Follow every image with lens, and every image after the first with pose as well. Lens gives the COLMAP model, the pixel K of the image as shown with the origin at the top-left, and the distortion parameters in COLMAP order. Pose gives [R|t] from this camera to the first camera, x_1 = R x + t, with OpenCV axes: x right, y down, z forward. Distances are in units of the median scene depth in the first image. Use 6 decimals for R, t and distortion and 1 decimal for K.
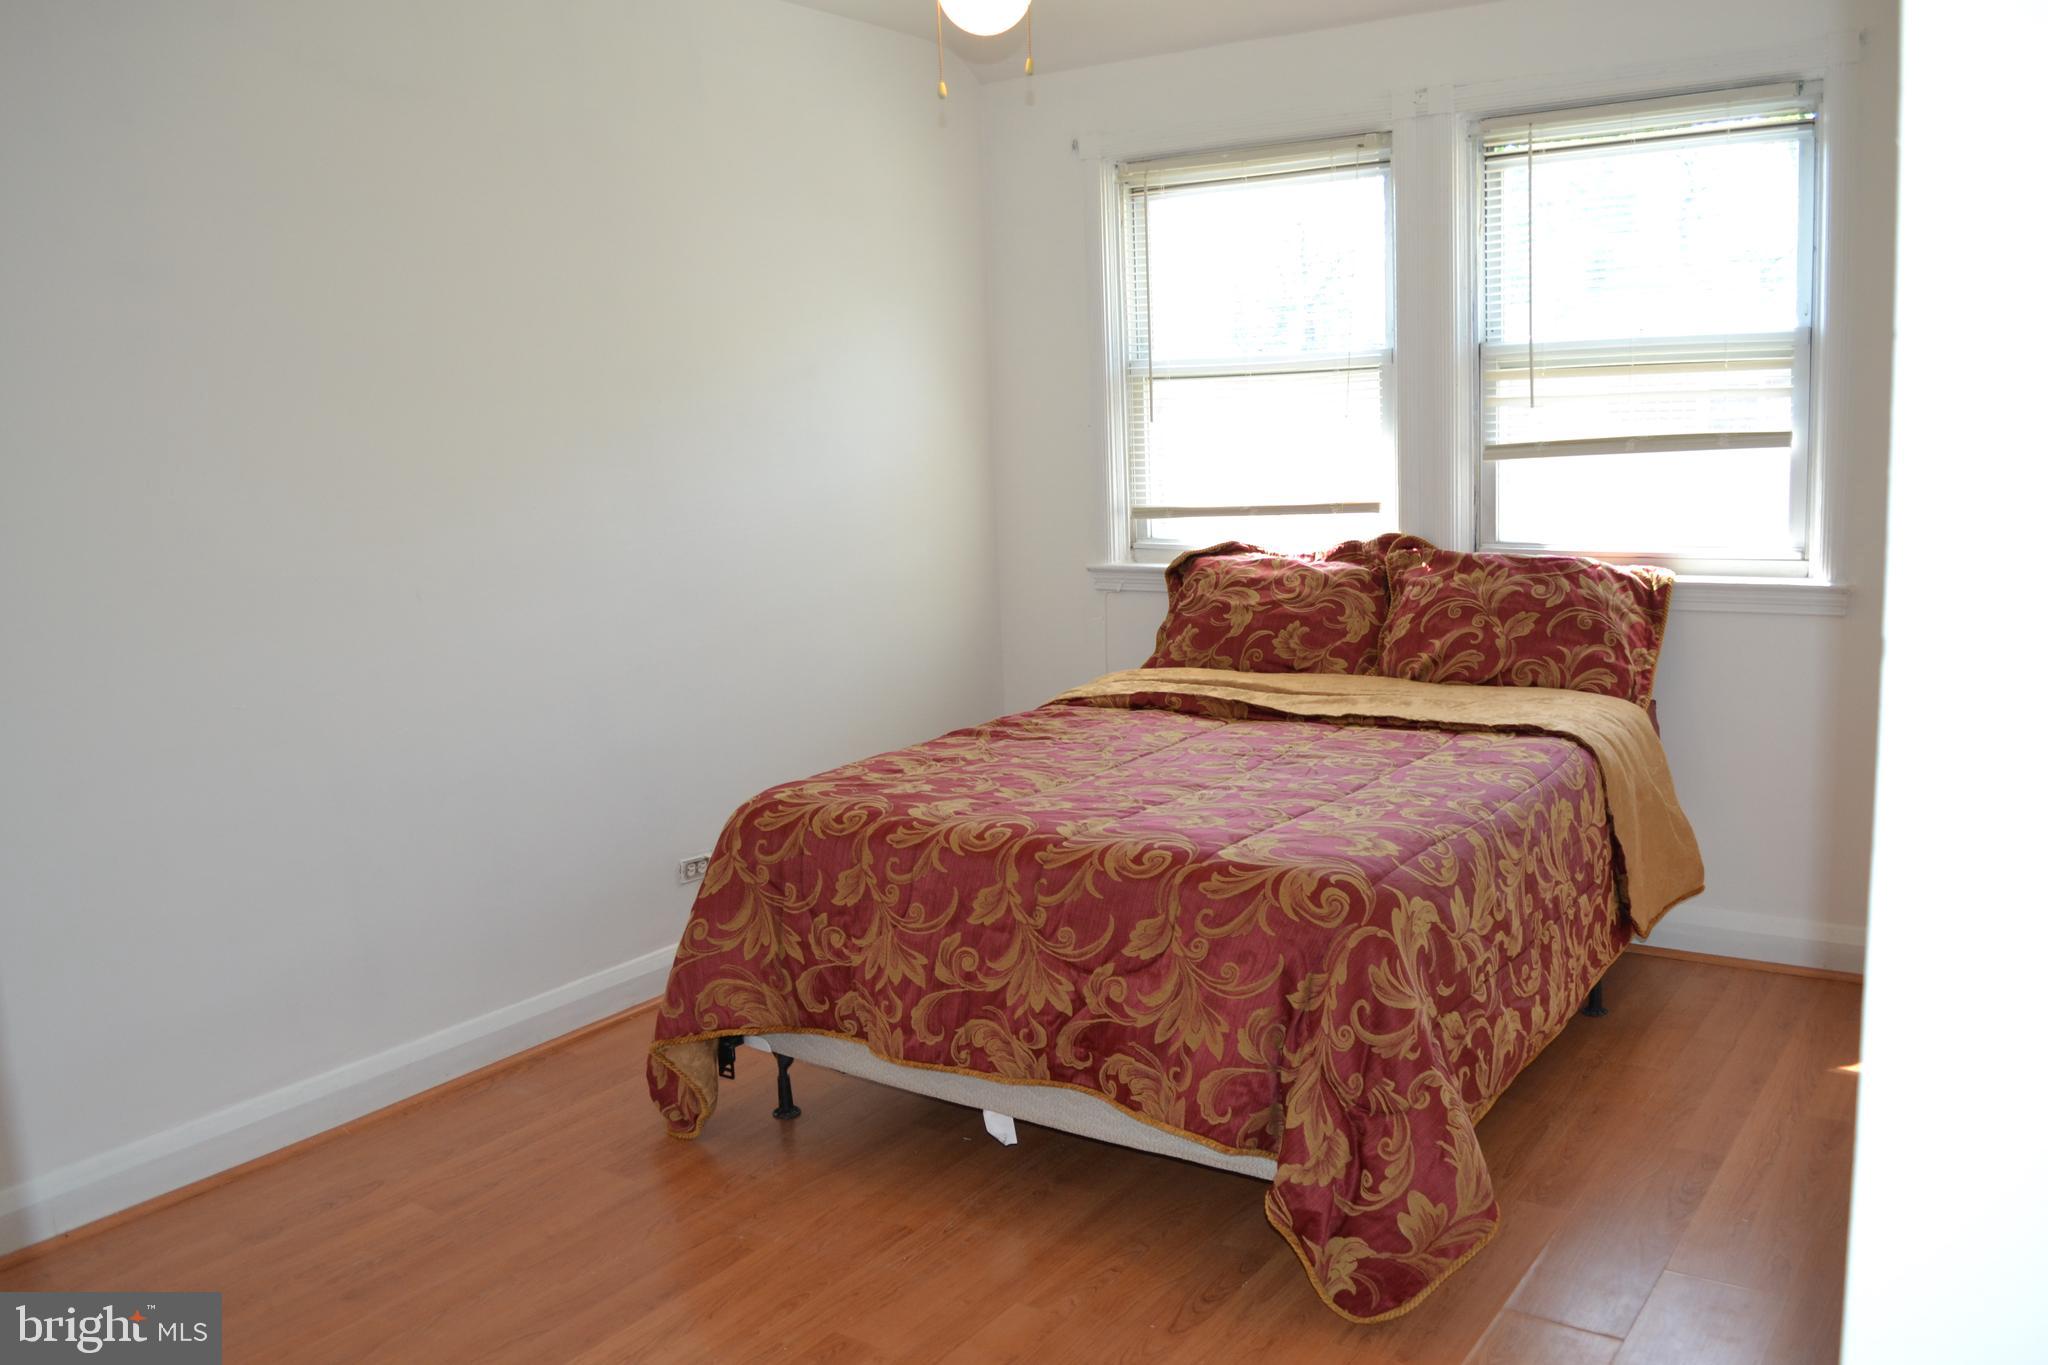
lens RADIAL K [[1638.0, 0, 1006.3], [0, 1638.0, 683.1], [0, 0, 1]] dist [-0.080027, 0.005948]
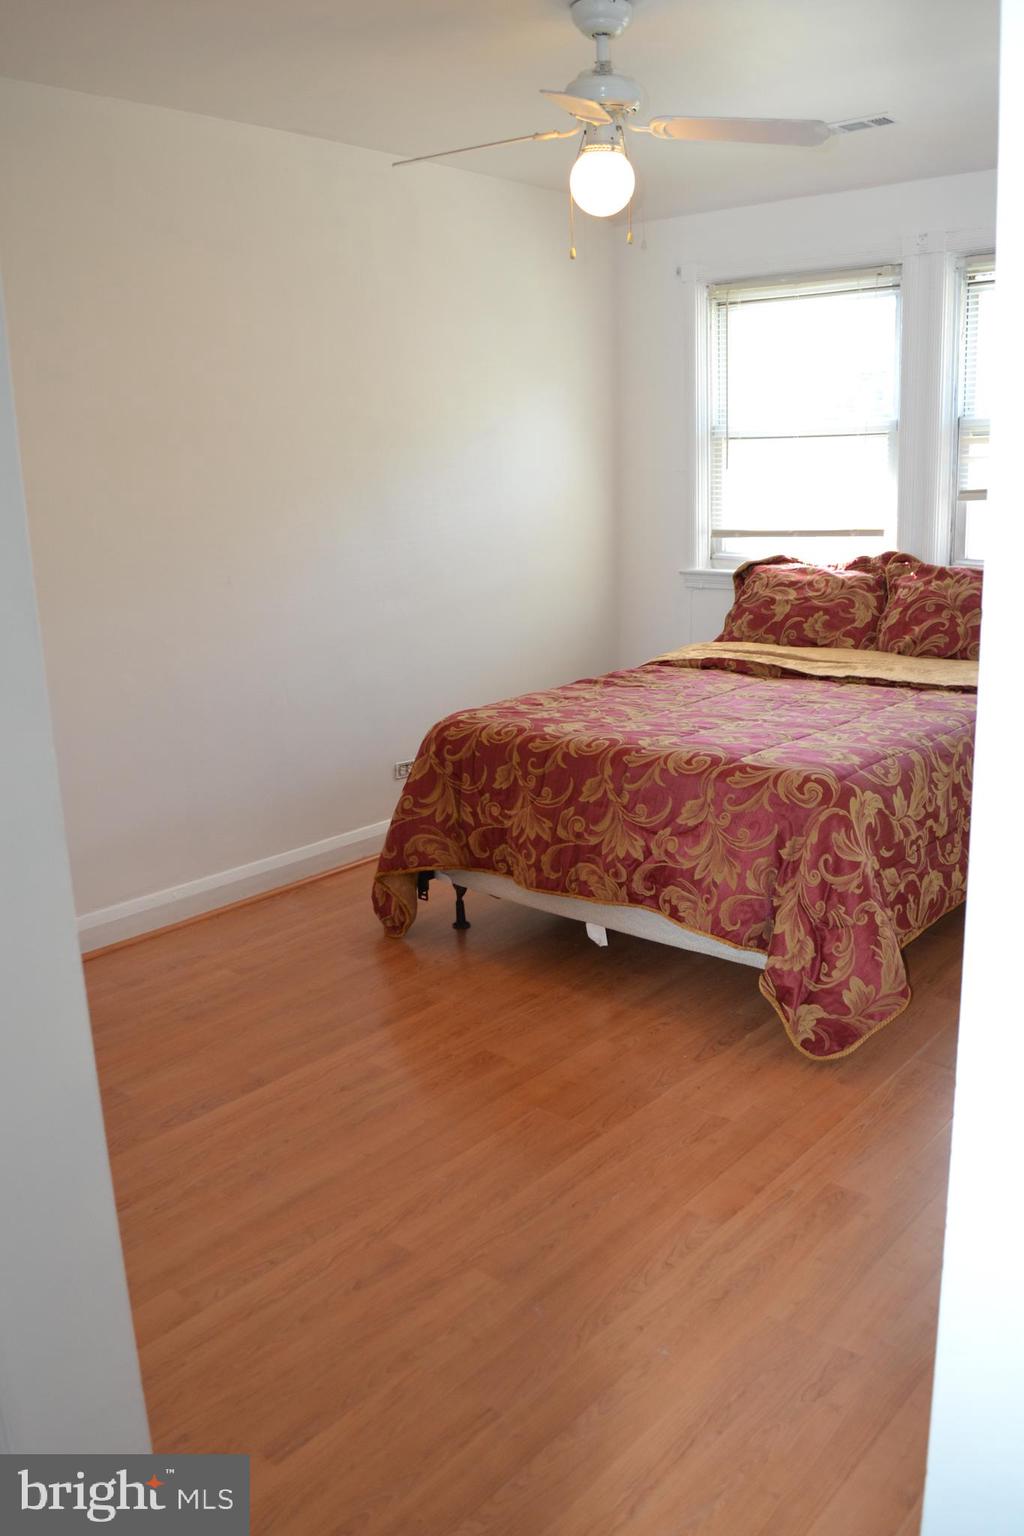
lens RADIAL K [[1228.5, 0, 516.1], [0, 1228.5, 768.0], [0, 0, 1]] dist [-0.080027, 0.005948]
pose [[0.994556, 0.032208, -0.099102, 0.029221], [-0.023230, 0.995630, 0.090456, 0.011176], [0.101582, -0.087661, 0.990957, -0.143216]]
